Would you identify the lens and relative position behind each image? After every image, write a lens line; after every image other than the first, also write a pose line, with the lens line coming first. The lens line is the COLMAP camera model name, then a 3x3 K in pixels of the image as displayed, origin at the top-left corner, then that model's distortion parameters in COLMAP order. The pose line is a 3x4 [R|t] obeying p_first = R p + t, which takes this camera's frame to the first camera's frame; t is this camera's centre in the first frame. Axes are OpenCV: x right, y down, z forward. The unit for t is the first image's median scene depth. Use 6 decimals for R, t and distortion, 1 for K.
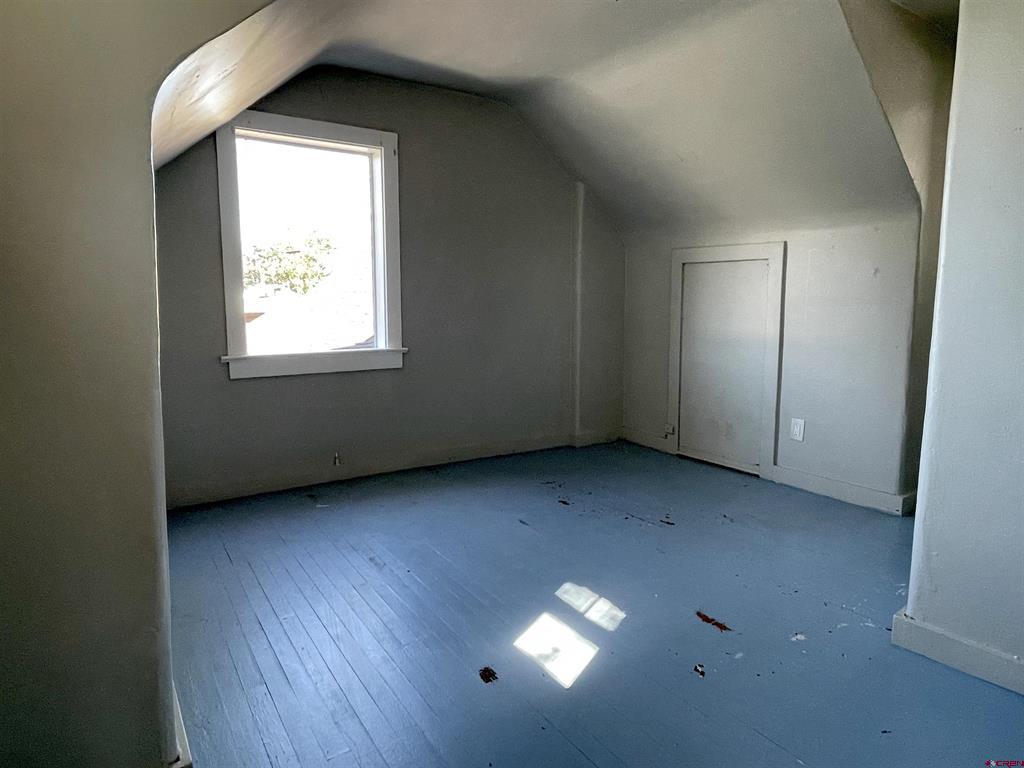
lens RADIAL K [[620.1, 0, 509.8], [0, 620.1, 382.1], [0, 0, 1]] dist [-0.001164, -0.002783]
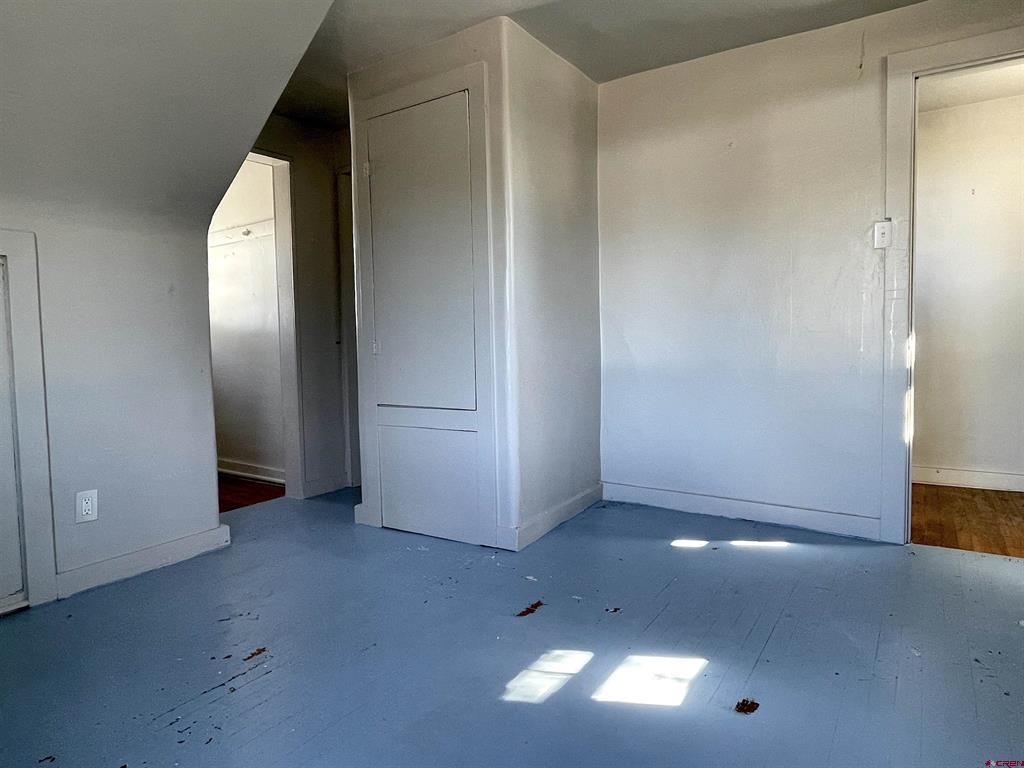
lens RADIAL K [[620.1, 0, 507.8], [0, 620.1, 381.5], [0, 0, 1]] dist [-0.001164, -0.002783]
pose [[-0.396079, -0.043403, 0.917190, -0.560748], [0.154200, 0.981552, 0.113038, -0.106058], [-0.905176, 0.186203, -0.382080, 1.279645]]
